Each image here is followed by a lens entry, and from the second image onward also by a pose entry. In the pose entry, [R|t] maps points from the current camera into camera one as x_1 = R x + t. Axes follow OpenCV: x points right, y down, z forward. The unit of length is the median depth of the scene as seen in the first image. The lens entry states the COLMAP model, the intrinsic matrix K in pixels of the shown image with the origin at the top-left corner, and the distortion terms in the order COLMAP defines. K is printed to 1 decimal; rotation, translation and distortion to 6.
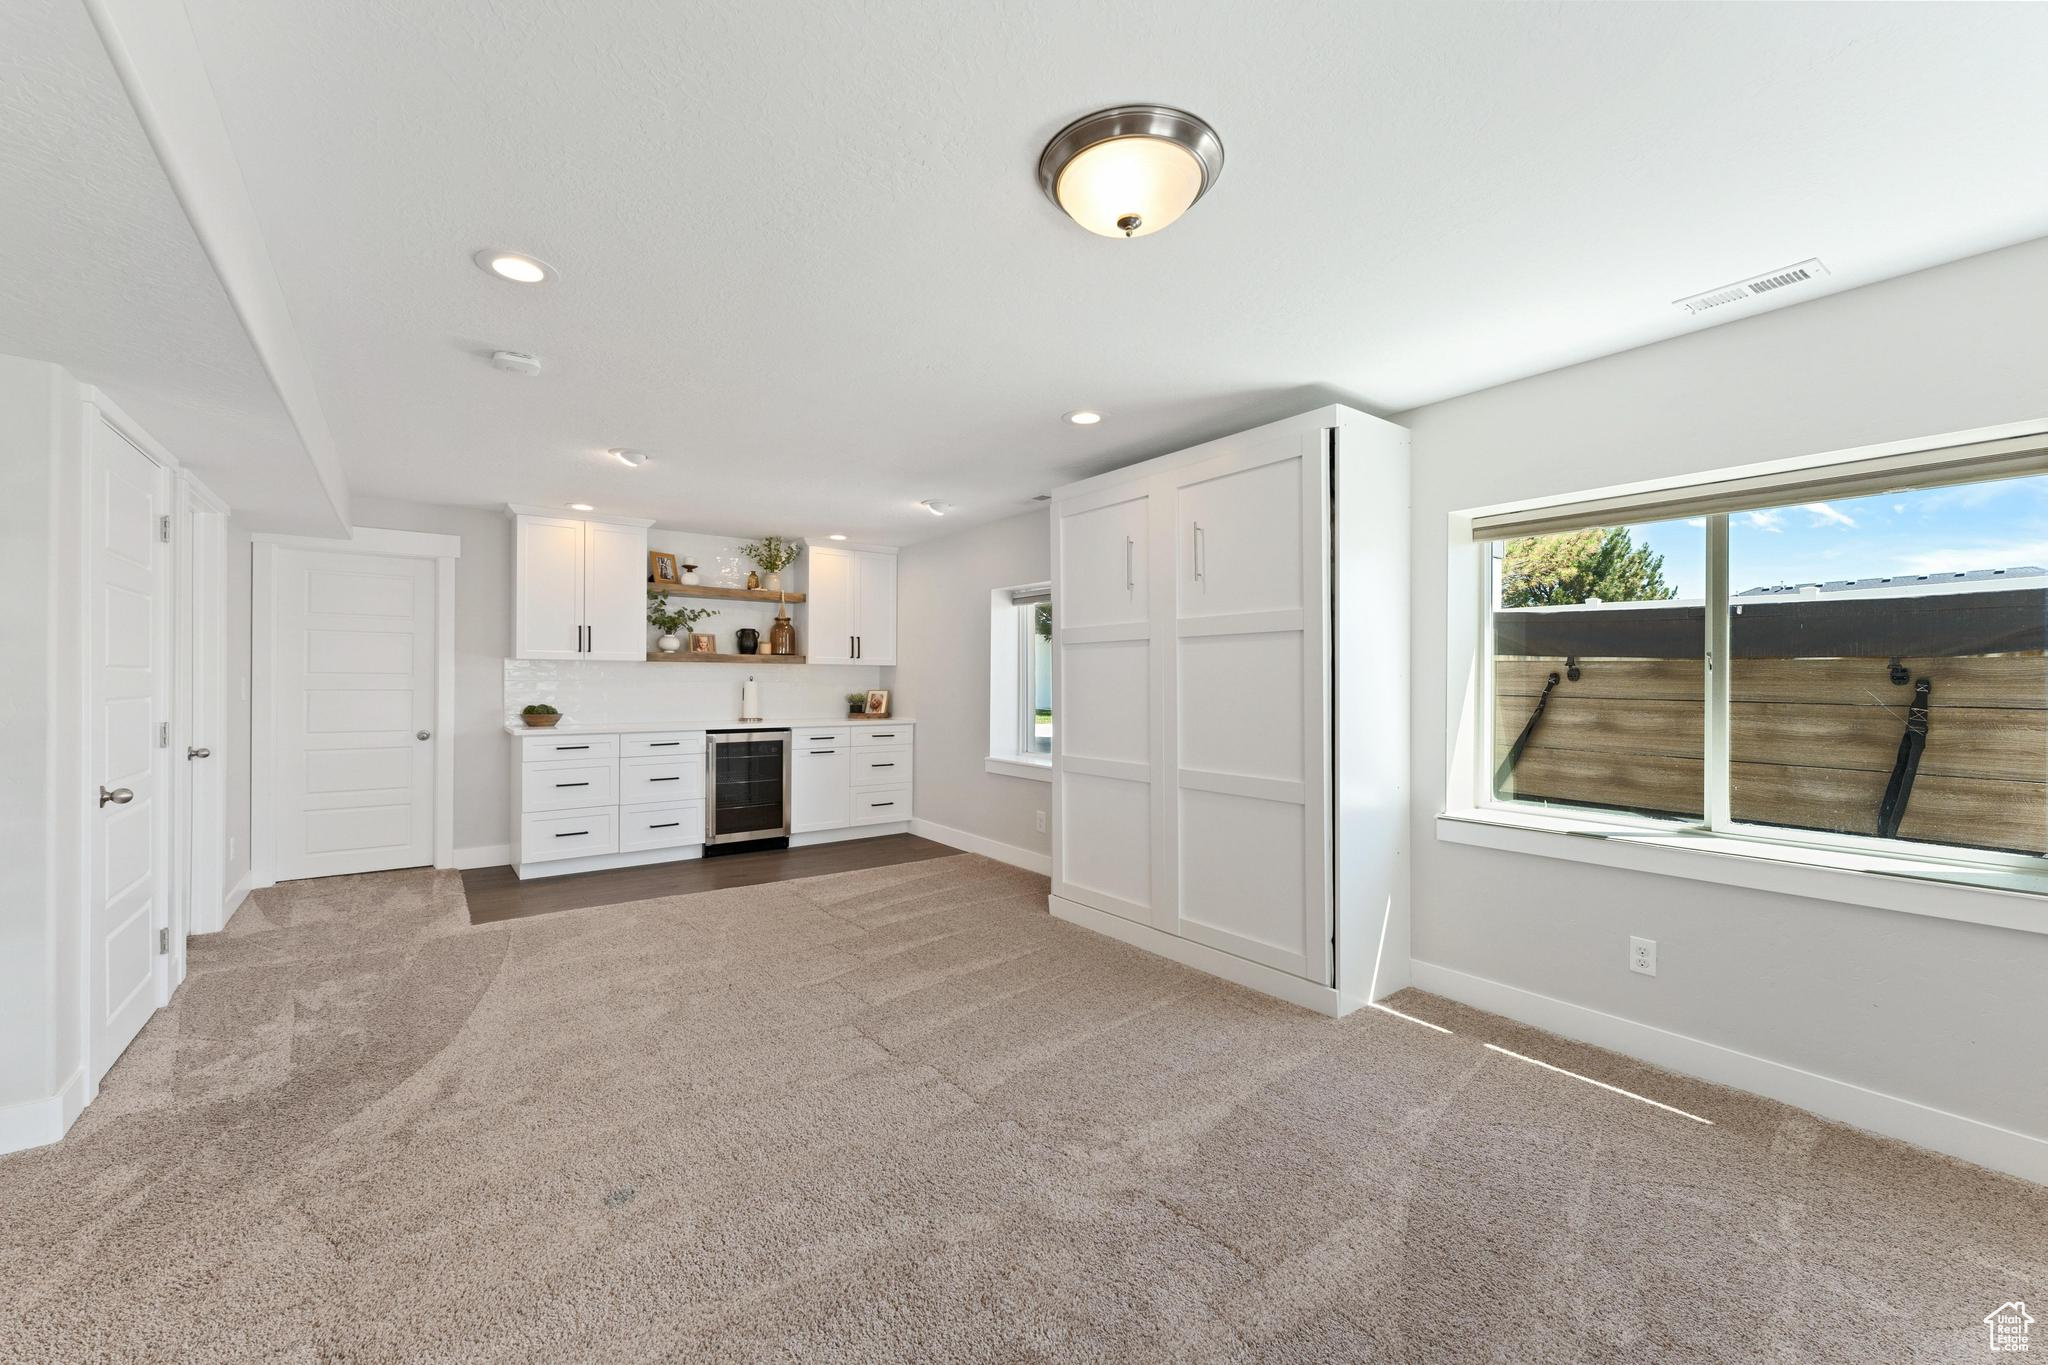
lens RADIAL K [[820.4, 0, 989.4], [0, 820.4, 685.4], [0, 0, 1]] dist [-0.003686, 0.001550]
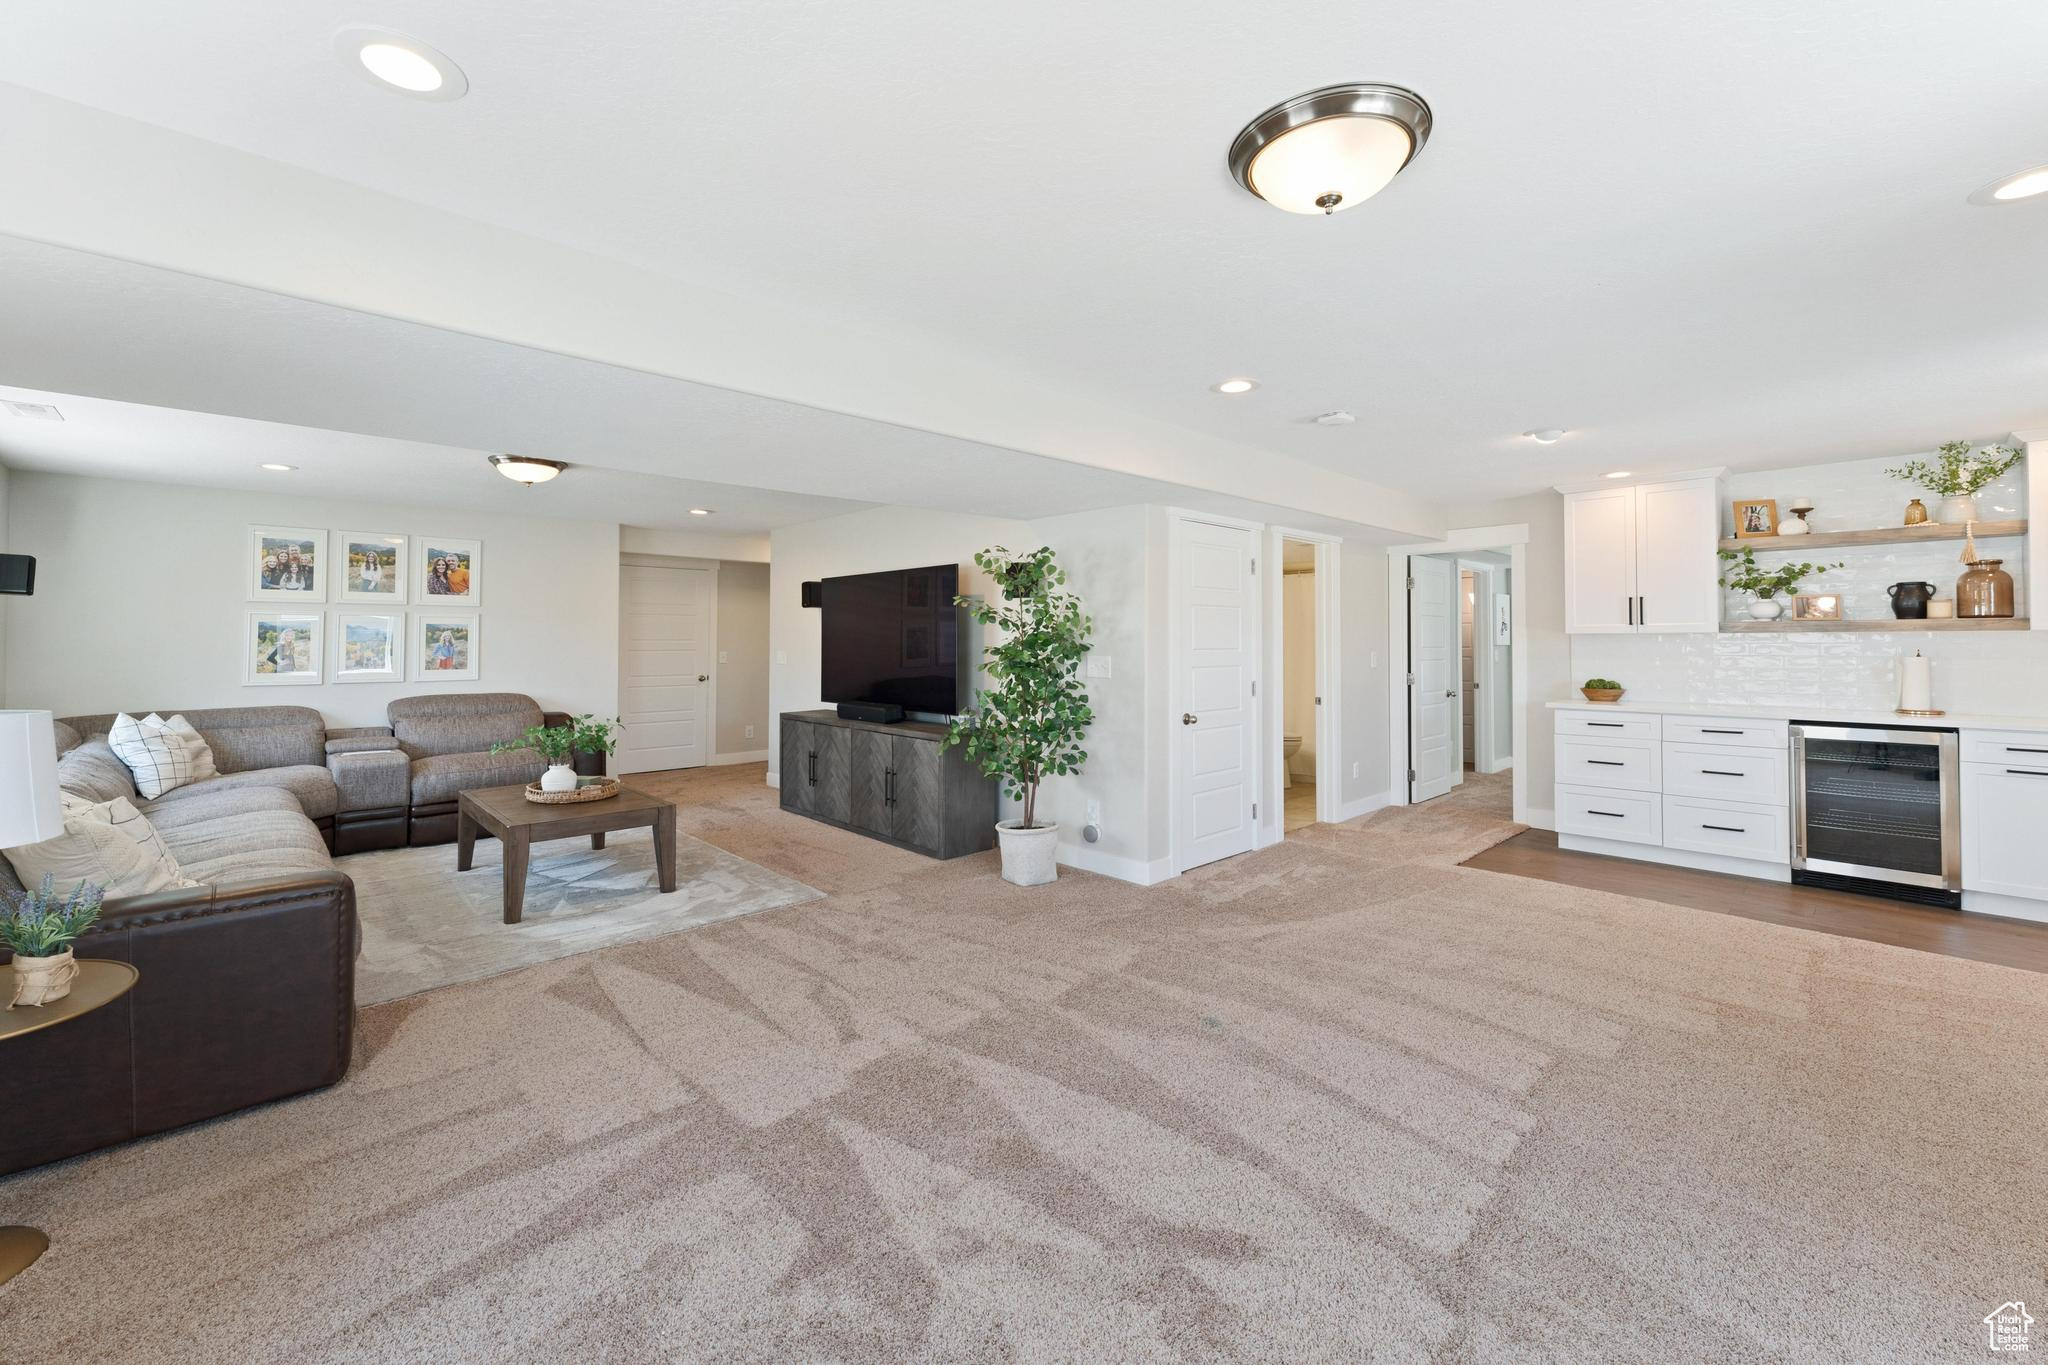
lens RADIAL K [[820.4, 0, 1004.6], [0, 820.4, 634.0], [0, 0, 1]] dist [-0.003686, 0.001550]
pose [[0.120424, -0.016140, -0.992591, 0.325139], [-0.002034, 0.999862, -0.016505, -0.012245], [0.992720, 0.004007, 0.120375, 0.155406]]
